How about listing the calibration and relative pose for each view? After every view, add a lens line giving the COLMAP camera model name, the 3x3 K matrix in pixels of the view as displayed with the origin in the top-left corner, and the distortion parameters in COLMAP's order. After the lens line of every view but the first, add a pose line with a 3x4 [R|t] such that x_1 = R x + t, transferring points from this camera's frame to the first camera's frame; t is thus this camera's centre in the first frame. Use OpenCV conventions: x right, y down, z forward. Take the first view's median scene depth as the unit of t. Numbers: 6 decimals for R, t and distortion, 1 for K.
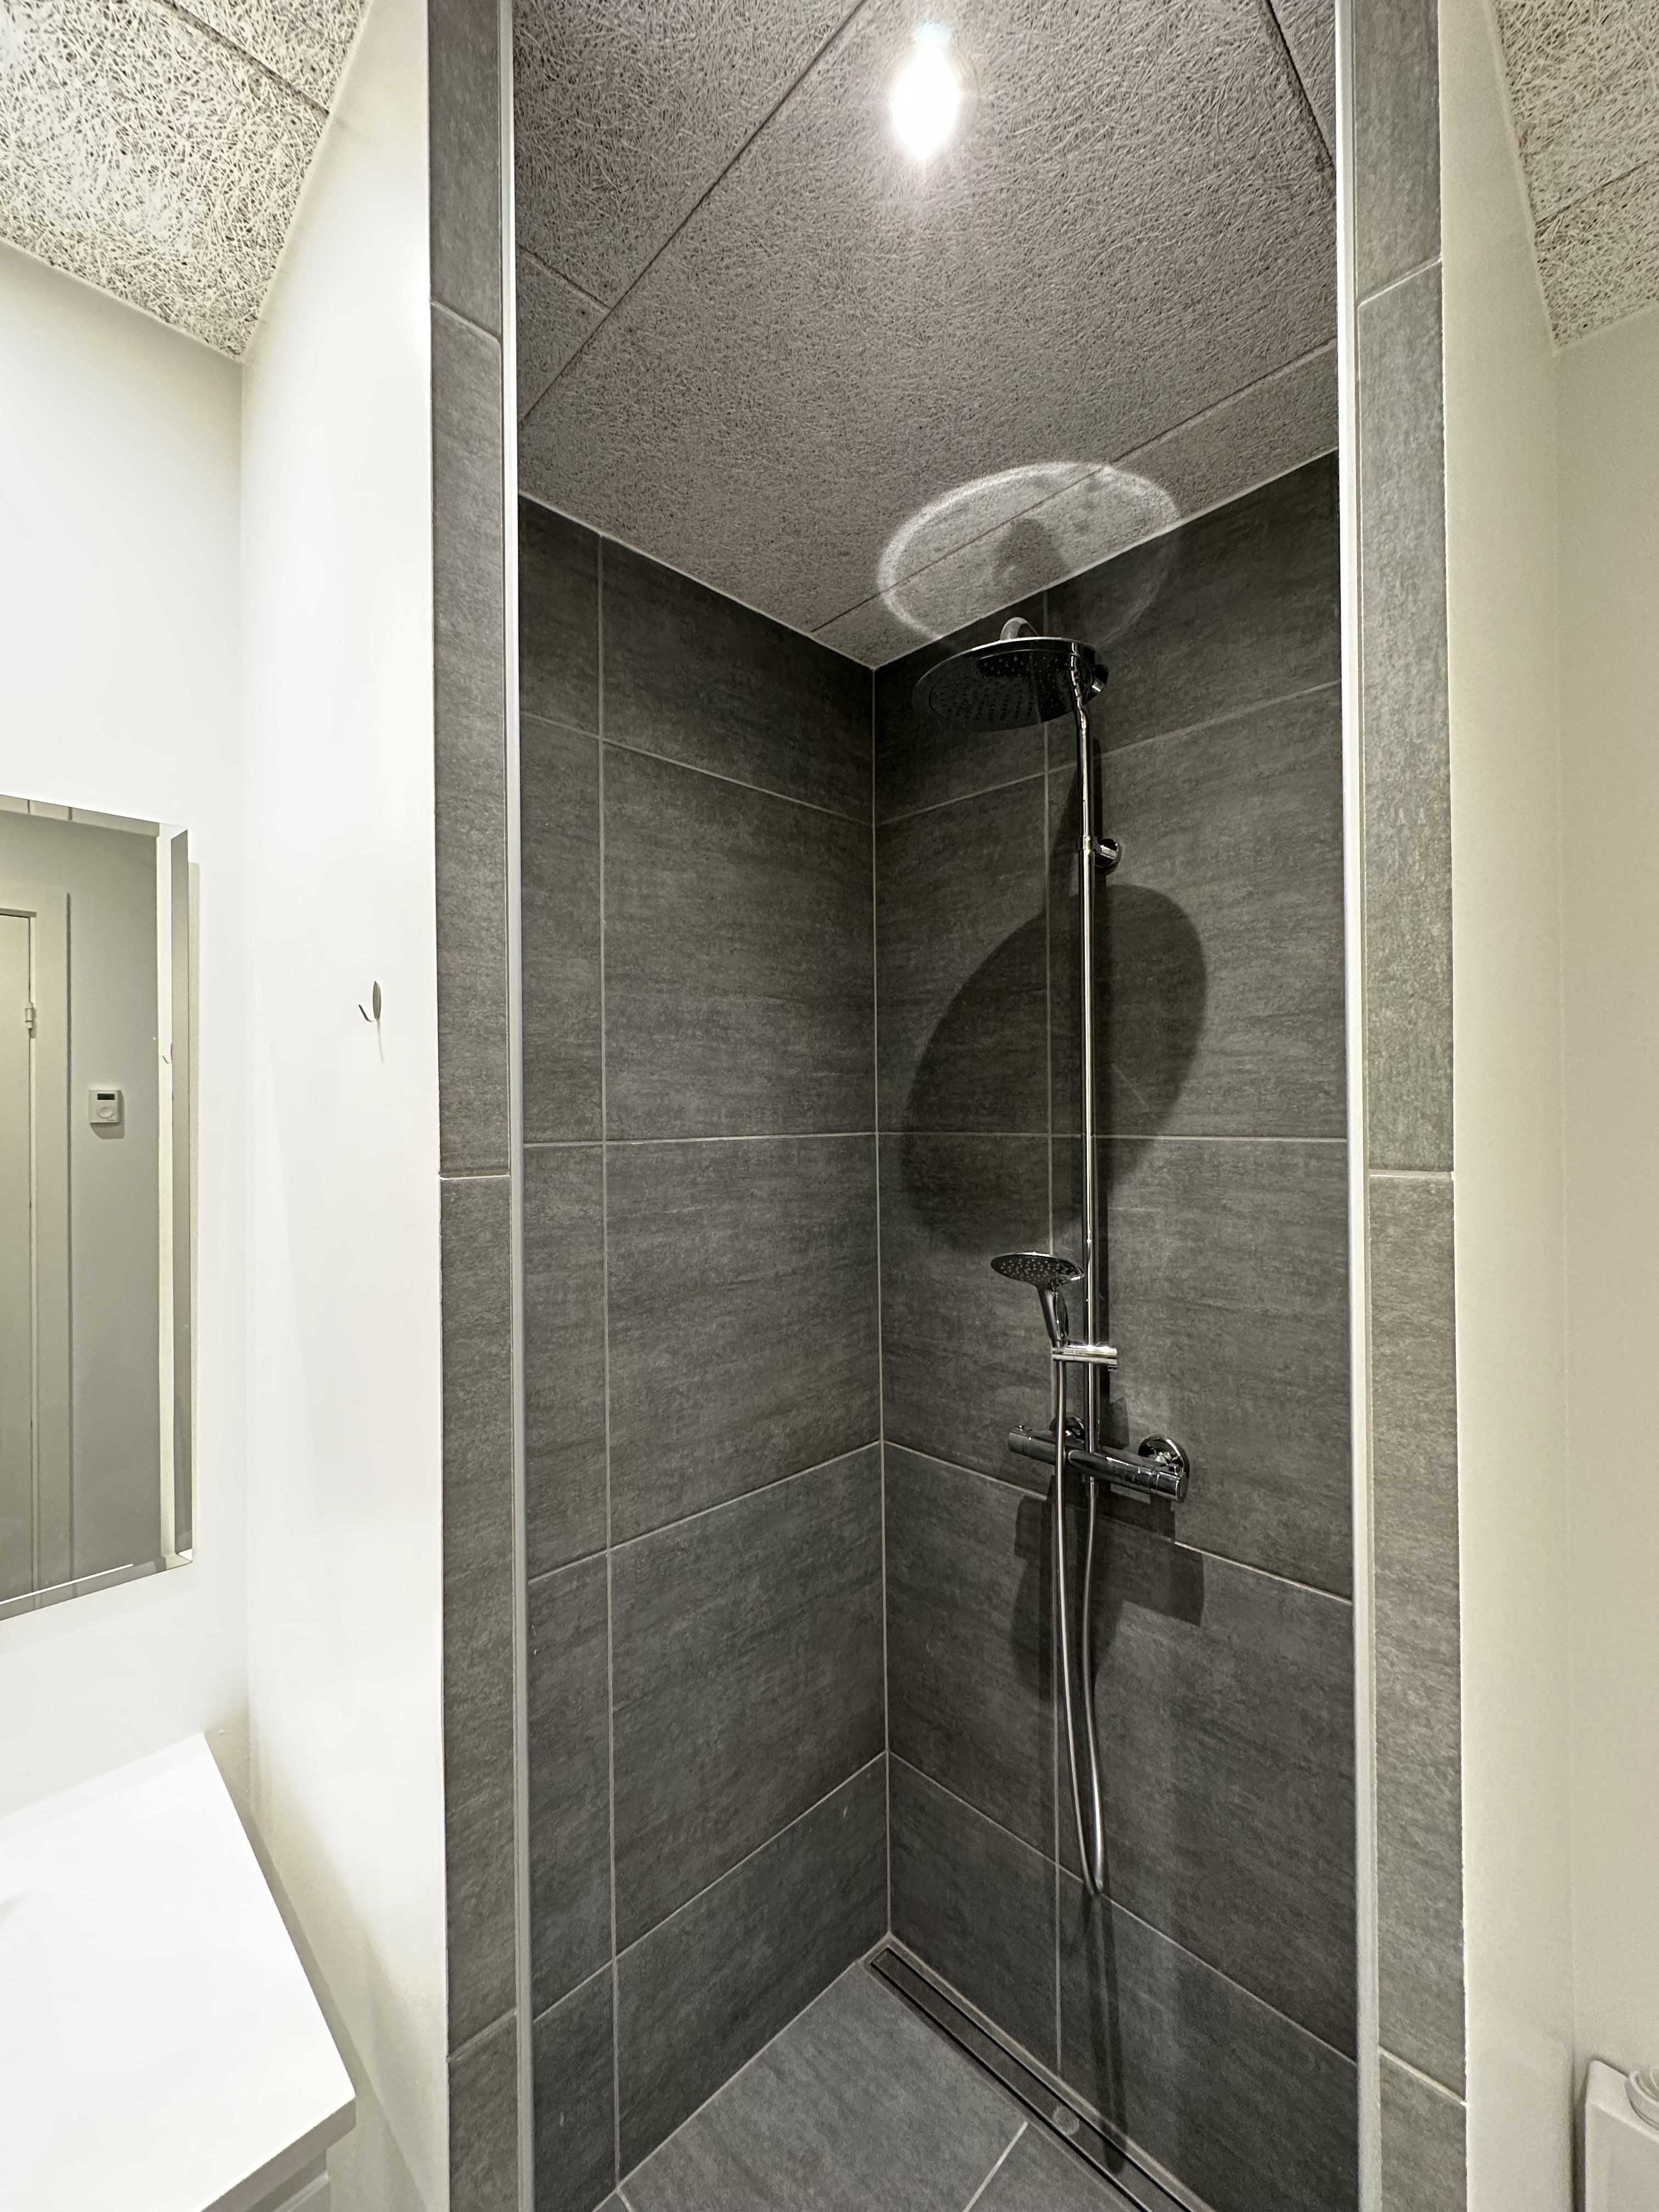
lens RADIAL K [[887.7, 0, 829.5], [0, 887.7, 1106.0], [0, 0, 1]] dist [-0.000993, -0.000041]
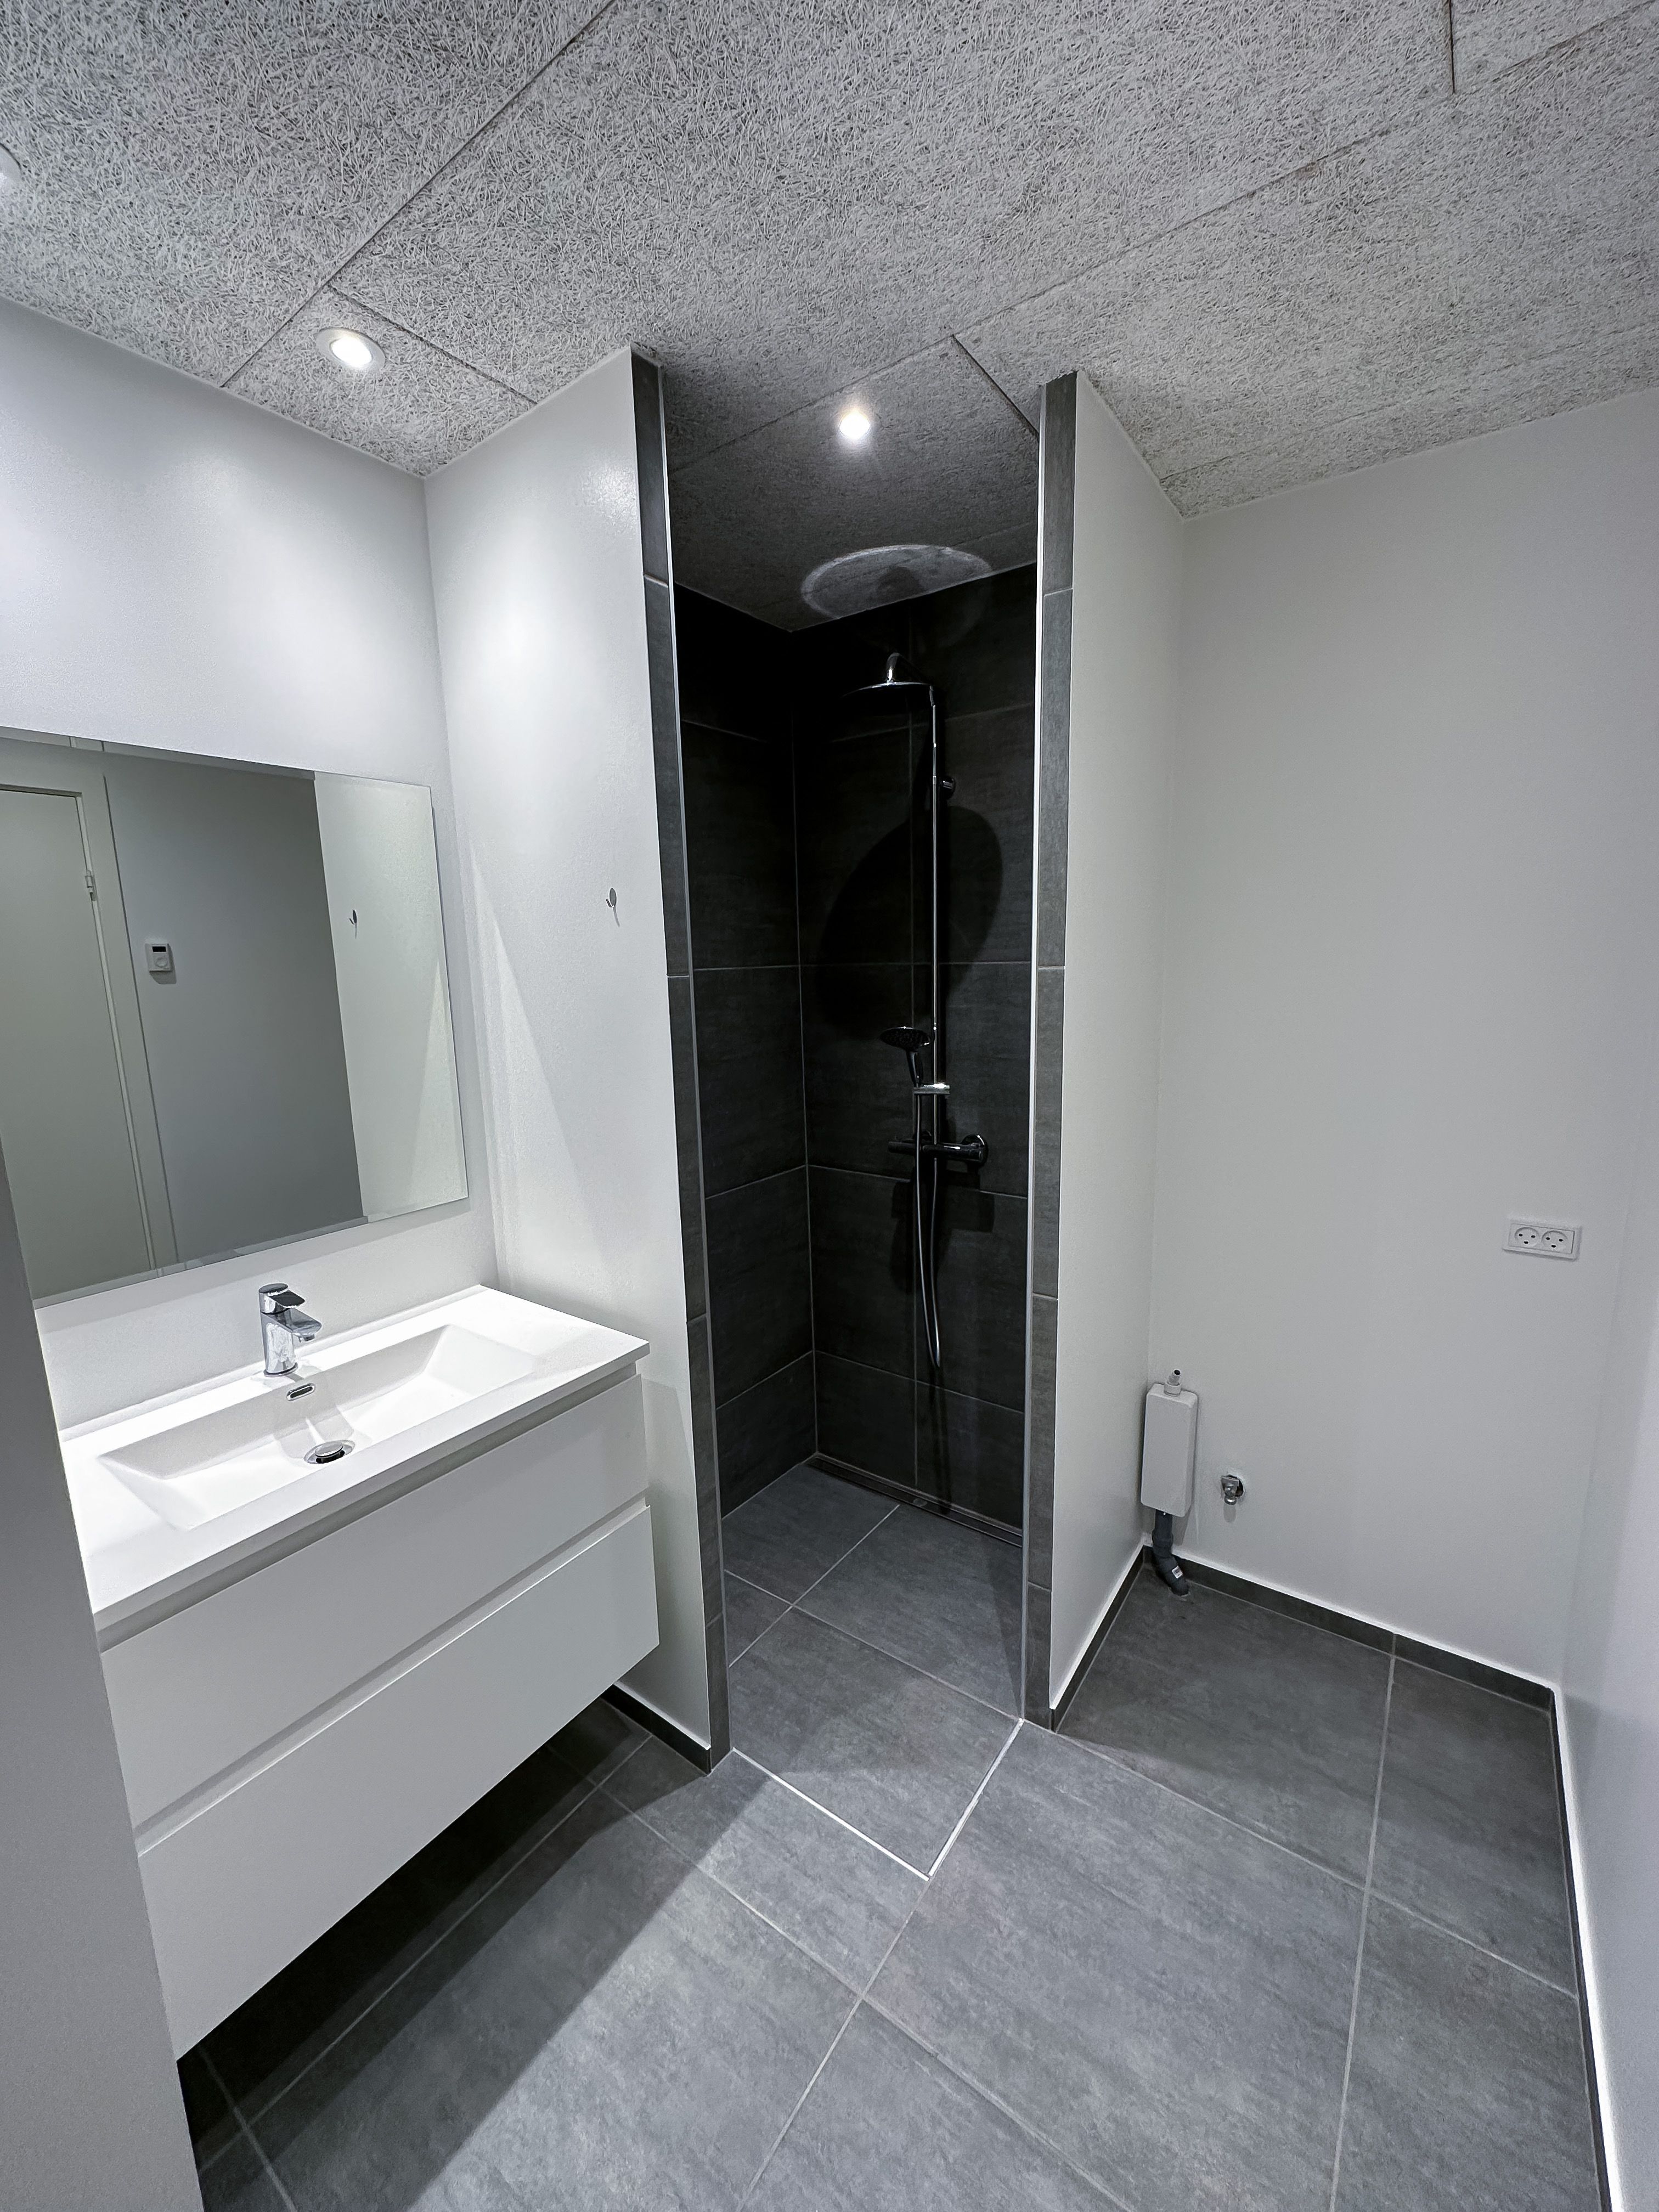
lens RADIAL K [[887.7, 0, 829.5], [0, 887.7, 1106.0], [0, 0, 1]] dist [-0.000993, -0.000041]
pose [[0.987478, -0.040912, 0.152361, -0.167845], [0.014227, 0.984947, 0.172273, 0.008412], [-0.157115, -0.167948, 0.973195, -0.631299]]
